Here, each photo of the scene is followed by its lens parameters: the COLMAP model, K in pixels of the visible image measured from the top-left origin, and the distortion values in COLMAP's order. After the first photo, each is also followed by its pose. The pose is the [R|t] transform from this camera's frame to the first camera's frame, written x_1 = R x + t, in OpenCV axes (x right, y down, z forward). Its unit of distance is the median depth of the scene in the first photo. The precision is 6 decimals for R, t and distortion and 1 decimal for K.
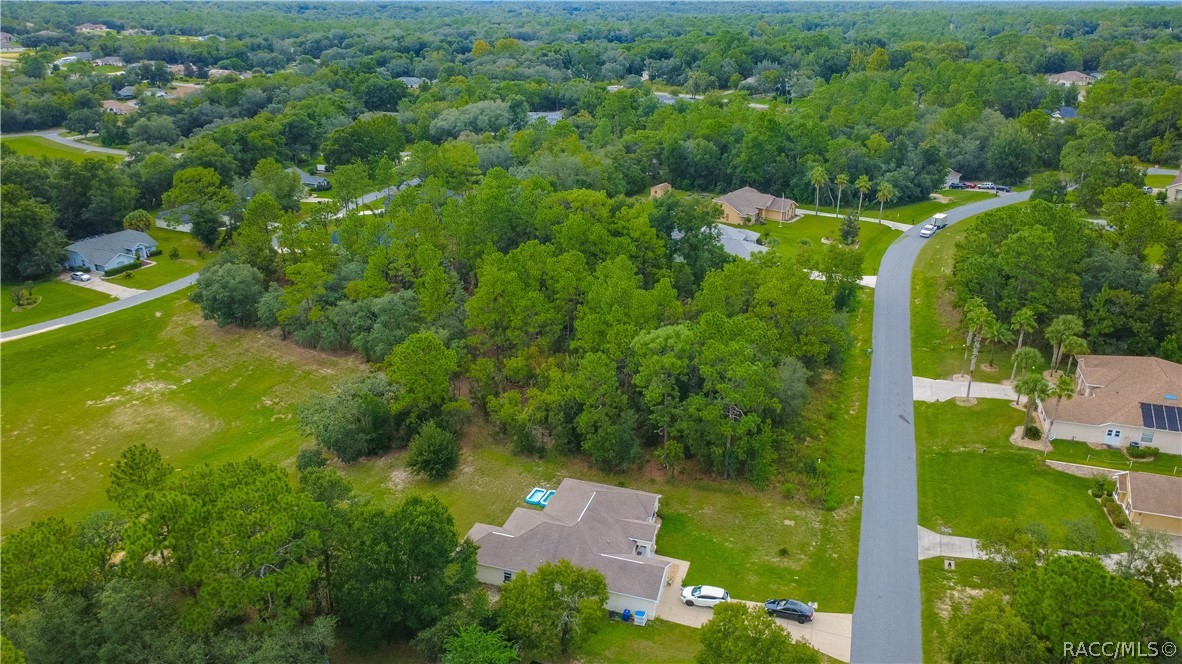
lens RADIAL K [[865.4, 0, 591.0], [0, 865.4, 332.0], [0, 0, 1]] dist [0.001400, 0.000226]
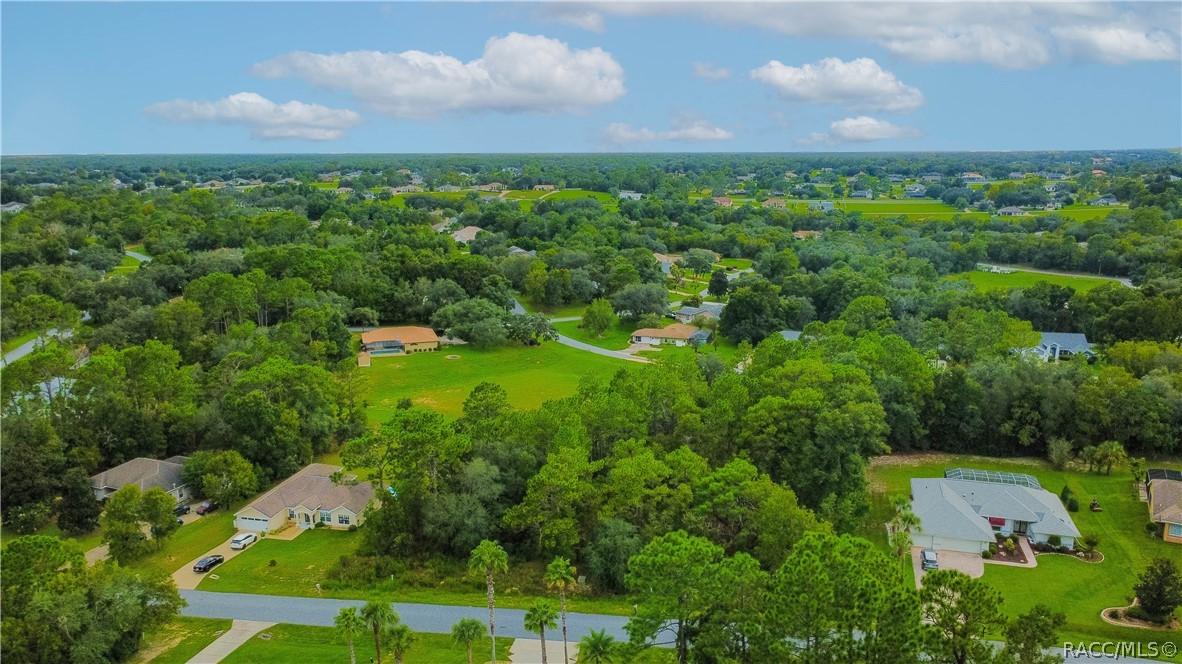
lens RADIAL K [[864.2, 0, 587.7], [0, 864.2, 347.0], [0, 0, 1]] dist [-0.001719, 0.001824]
pose [[0.079349, 0.214672, -0.973458, 0.691368], [-0.361068, 0.916416, 0.172661, -0.205847], [0.929157, 0.337784, 0.150228, 0.545890]]
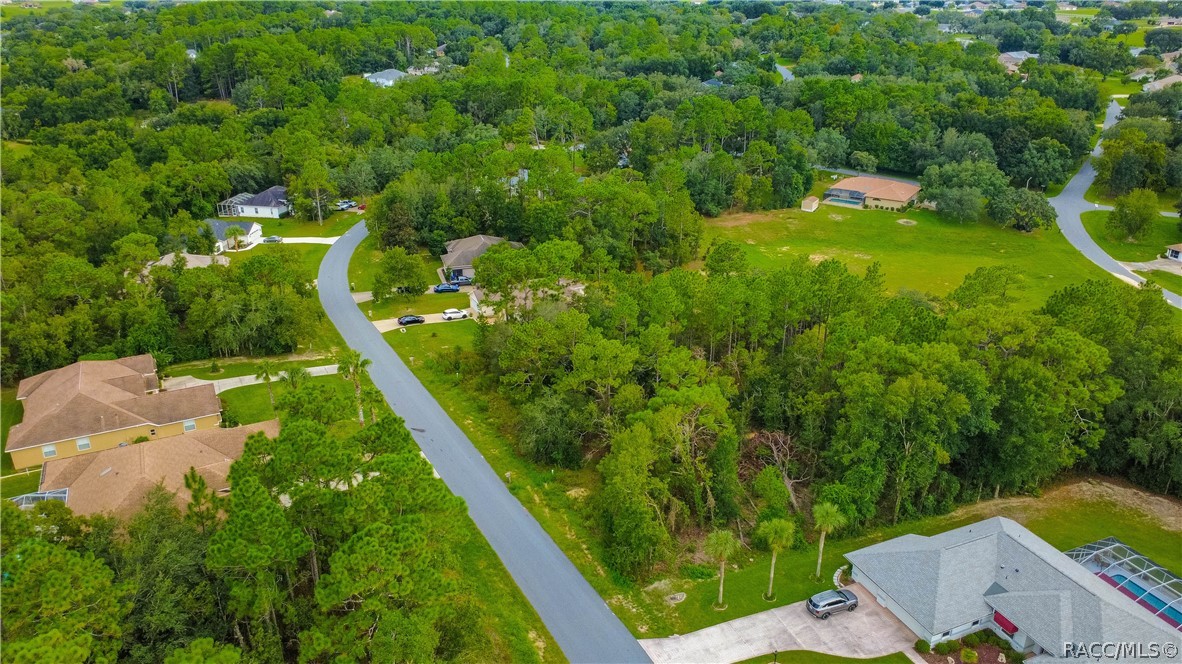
lens RADIAL K [[857.9, 0, 579.5], [0, 857.9, 335.5], [0, 0, 1]] dist [-0.002616, 0.002243]
pose [[-0.722427, 0.267243, -0.637715, 0.496342], [-0.256096, 0.753284, 0.605788, -0.366070], [0.642273, 0.600953, -0.475752, 0.921894]]
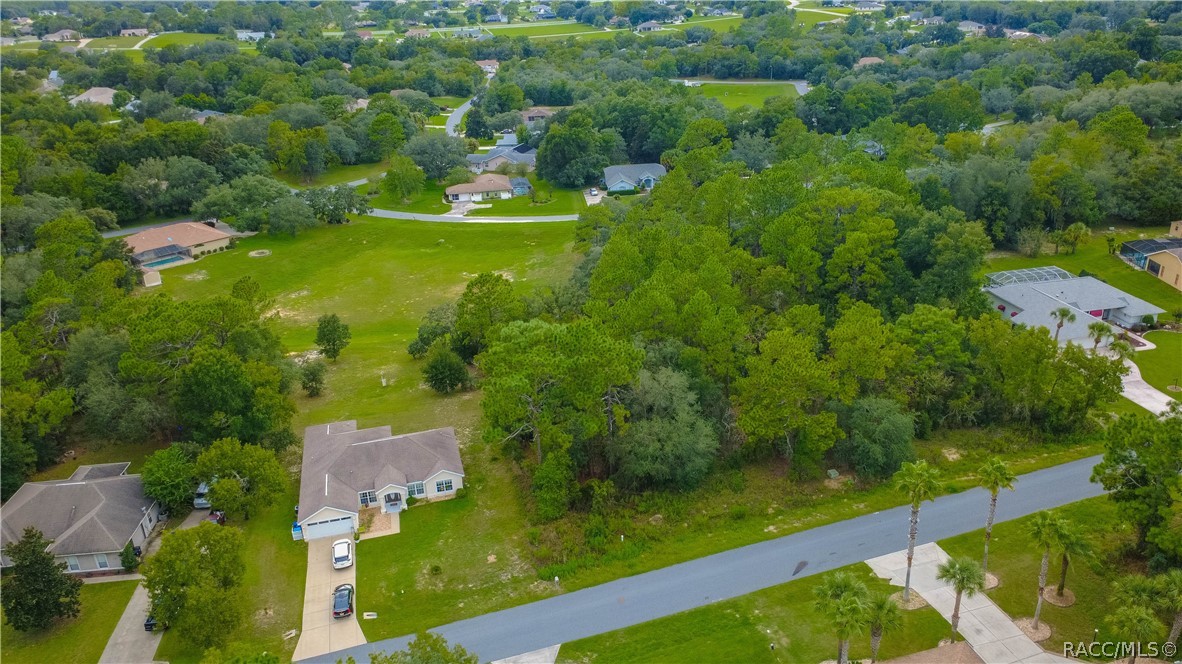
lens RADIAL K [[865.4, 0, 591.0], [0, 865.4, 332.0], [0, 0, 1]] dist [0.001400, 0.000226]
pose [[0.538215, 0.303509, -0.786261, 0.466332], [-0.269761, 0.945866, 0.180461, -0.097037], [0.798470, 0.114976, 0.590954, 0.267039]]
